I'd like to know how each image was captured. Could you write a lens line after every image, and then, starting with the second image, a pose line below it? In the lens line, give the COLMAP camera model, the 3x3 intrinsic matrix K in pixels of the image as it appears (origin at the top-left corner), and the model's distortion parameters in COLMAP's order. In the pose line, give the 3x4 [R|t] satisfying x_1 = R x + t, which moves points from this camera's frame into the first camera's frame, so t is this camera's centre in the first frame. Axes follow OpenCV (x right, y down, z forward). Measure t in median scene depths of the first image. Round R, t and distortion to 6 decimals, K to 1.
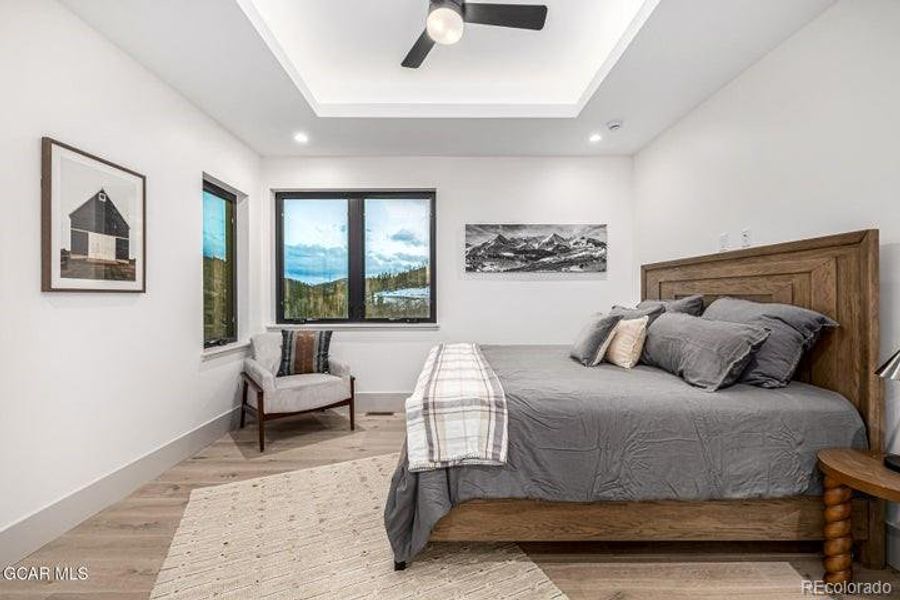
lens RADIAL K [[379.8, 0, 452.3], [0, 379.8, 298.5], [0, 0, 1]] dist [0.000736, 0.000676]
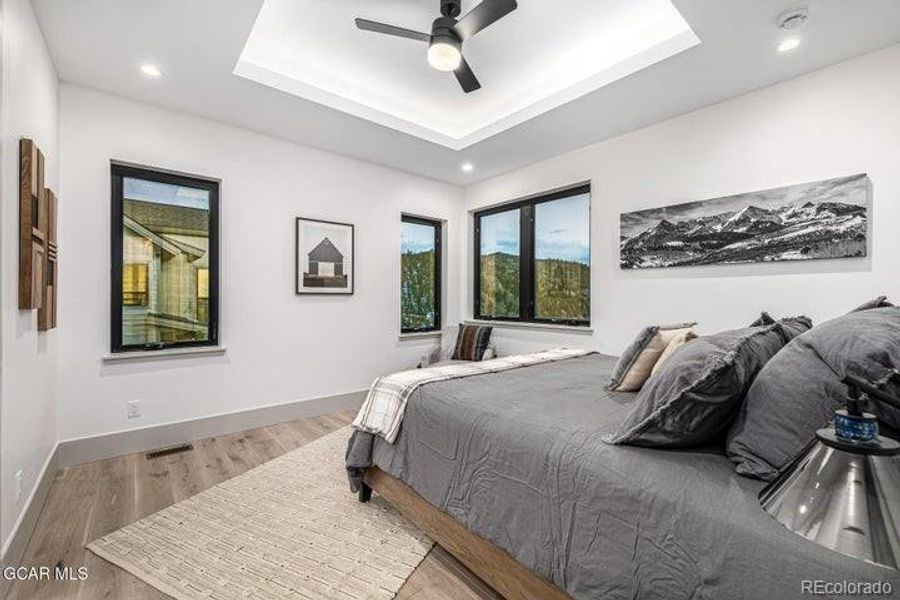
lens RADIAL K [[379.8, 0, 452.0], [0, 379.8, 296.9], [0, 0, 1]] dist [0.000736, 0.000676]
pose [[0.637579, 0.004675, -0.770371, 0.453181], [-0.008990, 0.999959, -0.001372, -0.003418], [0.770333, 0.007800, 0.637594, 0.161202]]
